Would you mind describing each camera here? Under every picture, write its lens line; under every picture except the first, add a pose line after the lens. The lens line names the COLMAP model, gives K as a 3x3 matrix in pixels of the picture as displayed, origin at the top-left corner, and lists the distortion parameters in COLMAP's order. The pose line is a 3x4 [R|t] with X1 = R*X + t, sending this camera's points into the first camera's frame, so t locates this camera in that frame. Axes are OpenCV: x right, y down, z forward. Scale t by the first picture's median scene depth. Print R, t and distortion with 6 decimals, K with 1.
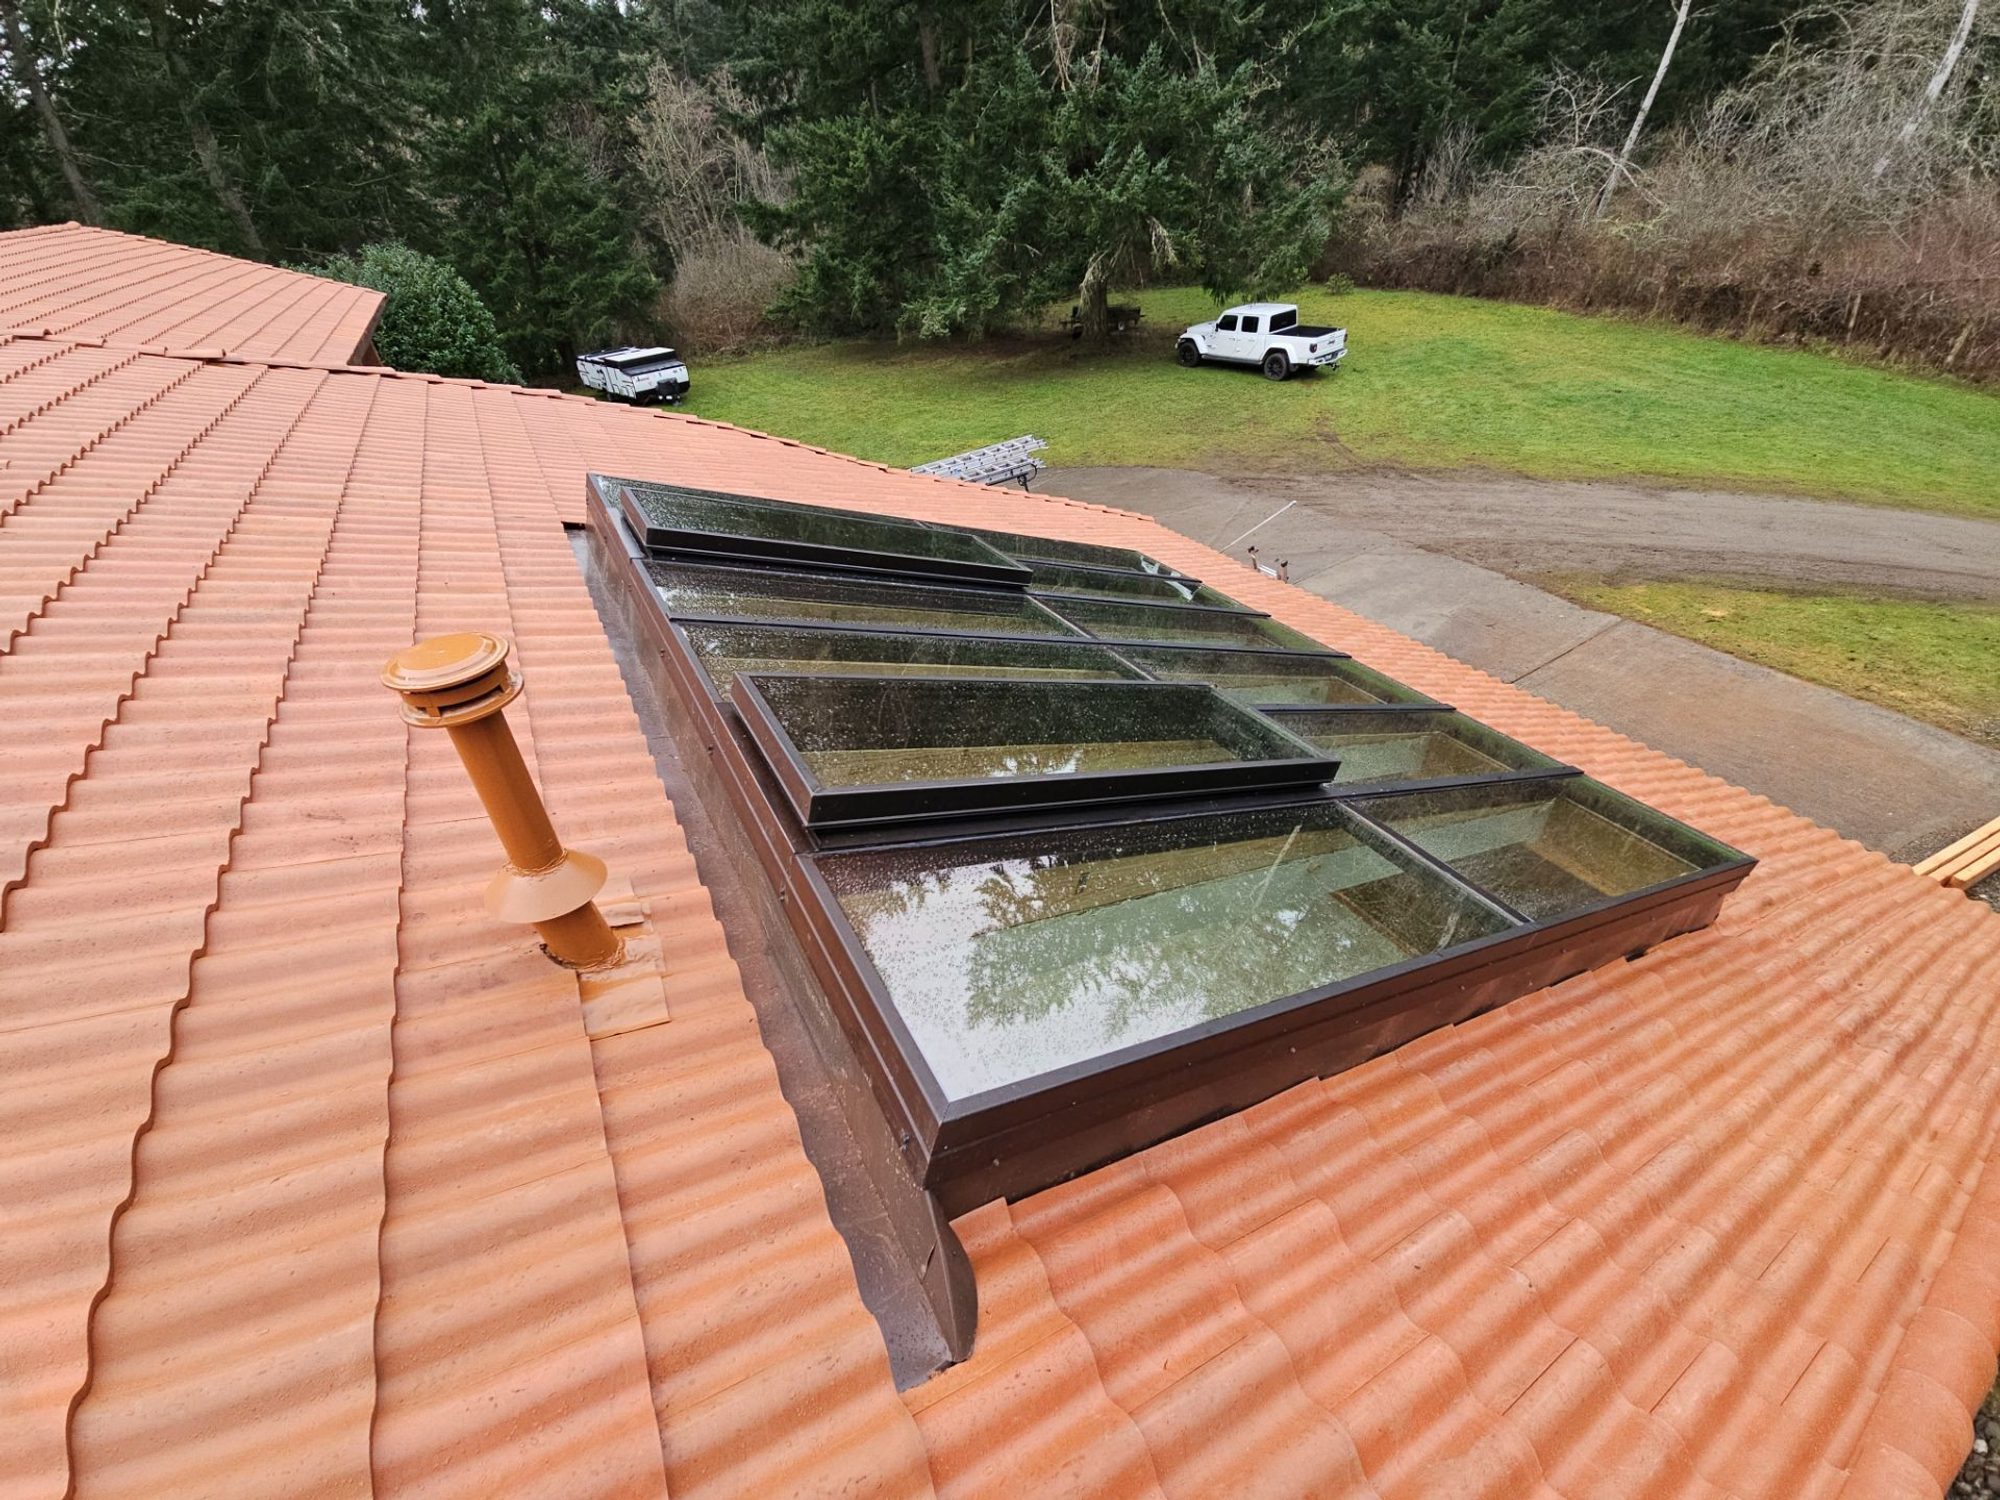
lens RADIAL K [[807.8, 0, 998.6], [0, 807.8, 745.9], [0, 0, 1]] dist [0.007375, -0.005007]
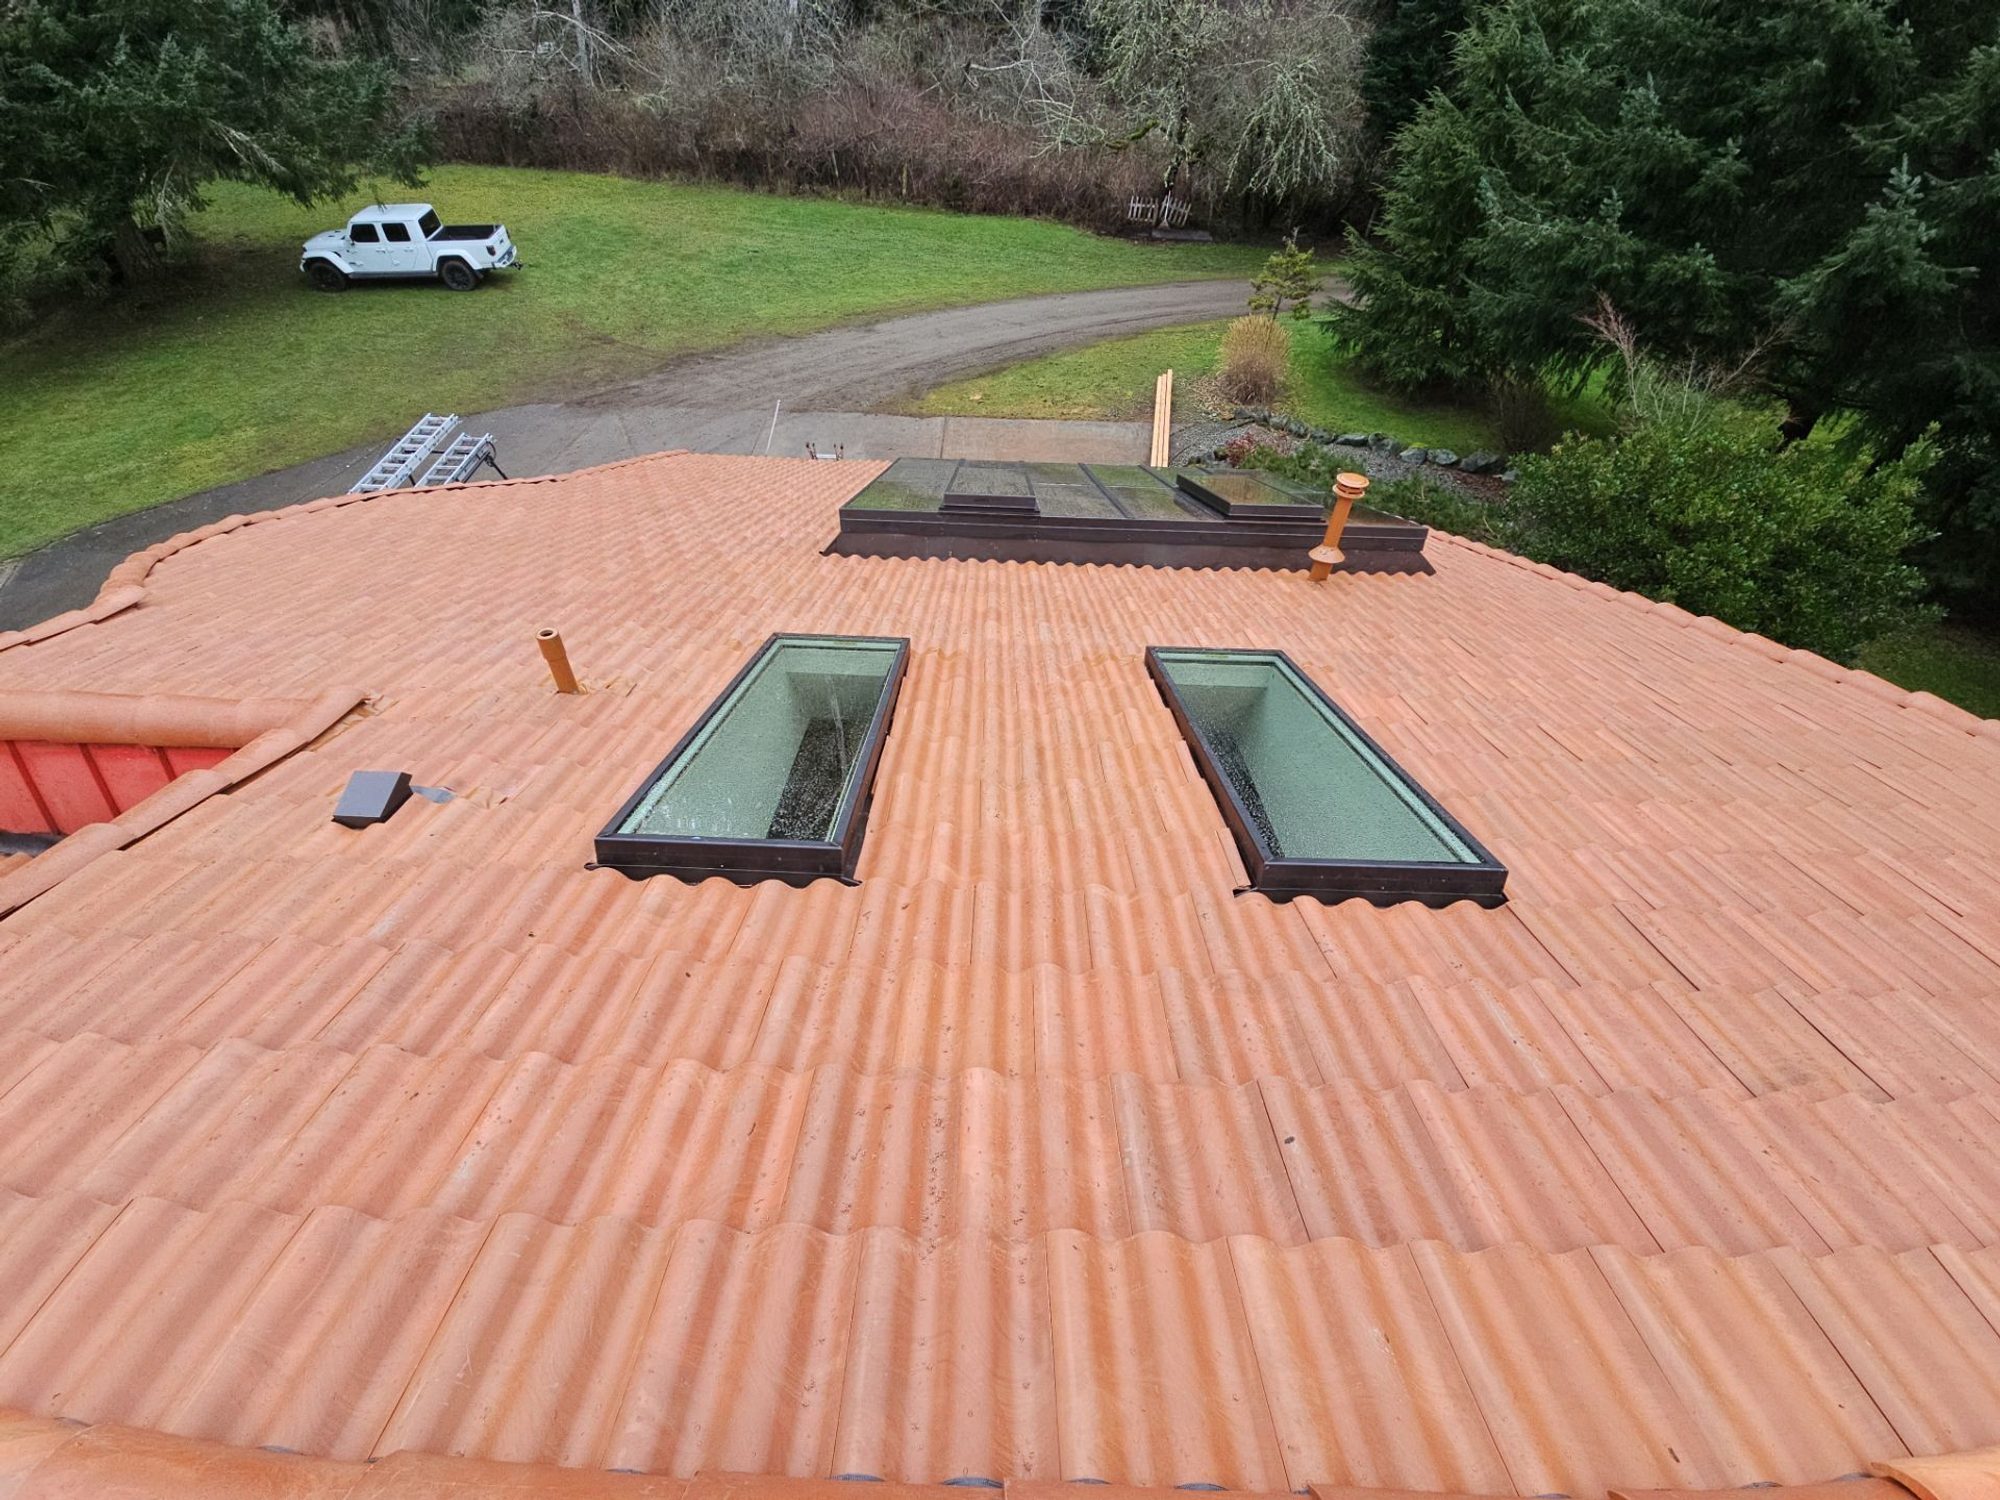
lens RADIAL K [[807.8, 0, 998.6], [0, 807.8, 745.9], [0, 0, 1]] dist [0.007375, -0.005007]
pose [[0.502424, -0.554570, 0.663341, -0.262341], [0.454636, 0.822030, 0.342890, -0.059022], [-0.735443, 0.129302, 0.665135, -0.010199]]
